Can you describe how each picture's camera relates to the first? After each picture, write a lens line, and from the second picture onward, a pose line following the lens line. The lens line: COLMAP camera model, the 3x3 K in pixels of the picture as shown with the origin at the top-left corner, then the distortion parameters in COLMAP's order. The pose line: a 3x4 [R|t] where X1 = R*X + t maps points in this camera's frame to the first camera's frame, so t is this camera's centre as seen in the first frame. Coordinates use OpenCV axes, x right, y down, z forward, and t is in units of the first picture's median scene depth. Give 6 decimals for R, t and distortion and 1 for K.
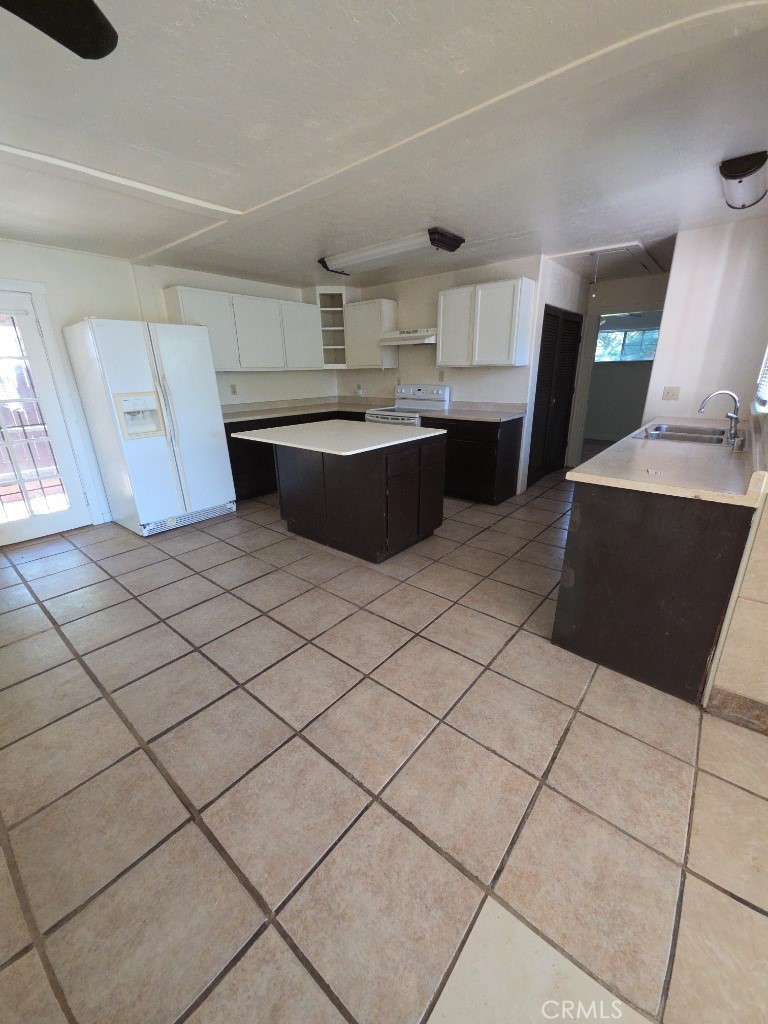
lens RADIAL K [[407.5, 0, 383.6], [0, 407.5, 513.3], [0, 0, 1]] dist [0.008050, -0.005608]
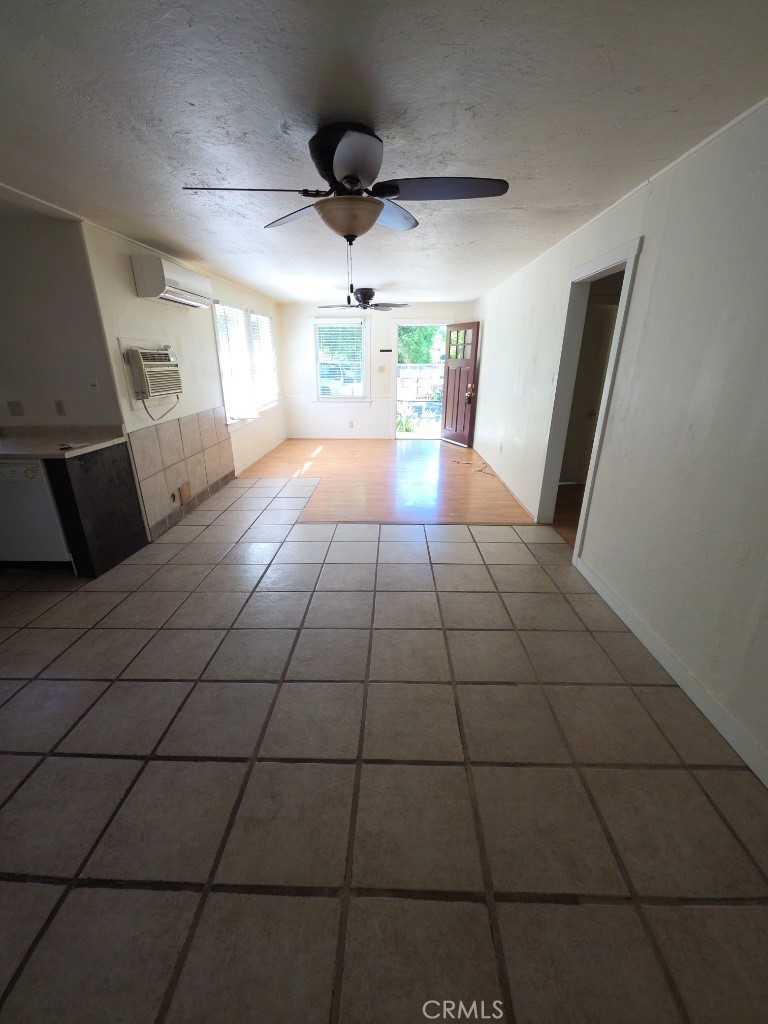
lens RADIAL K [[407.5, 0, 383.3], [0, 407.5, 514.8], [0, 0, 1]] dist [0.008050, -0.005608]
pose [[-0.619835, -0.259976, 0.740417, -0.696146], [0.271535, 0.814188, 0.513192, -0.182323], [-0.736256, 0.519144, -0.434069, 0.461113]]
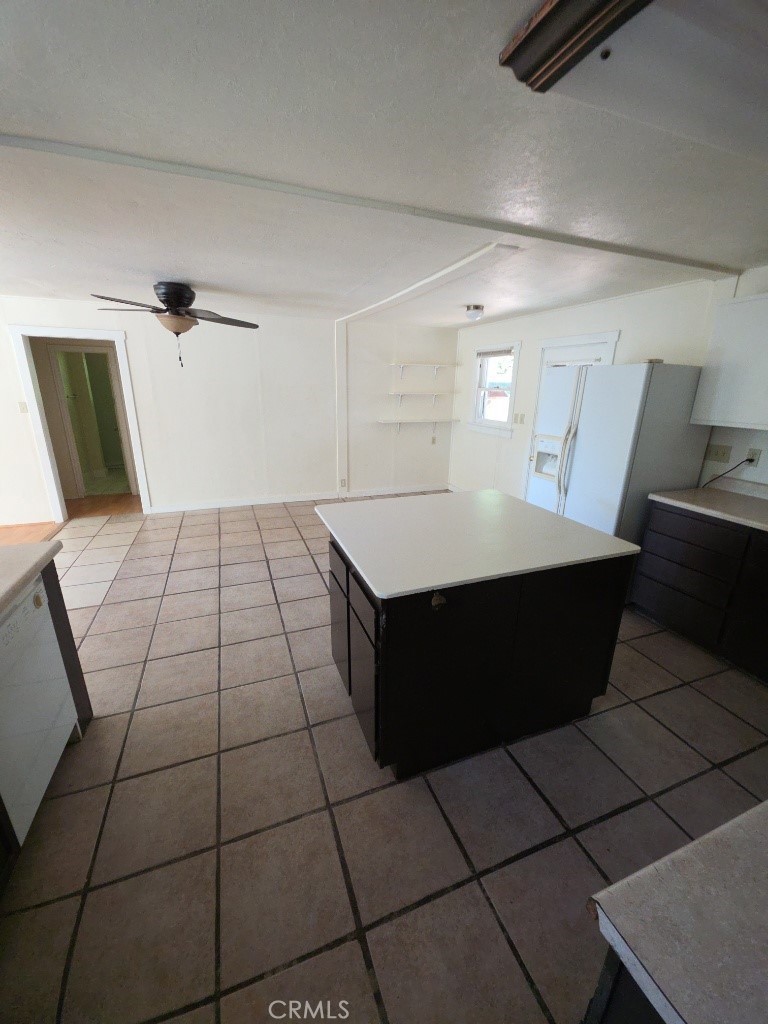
lens RADIAL K [[407.5, 0, 381.9], [0, 407.5, 513.3], [0, 0, 1]] dist [0.008050, -0.005608]
pose [[-0.497821, 0.271067, -0.823831, 0.438219], [-0.295216, 0.840214, 0.454850, -0.425492], [0.815489, 0.469642, -0.338252, 0.987019]]
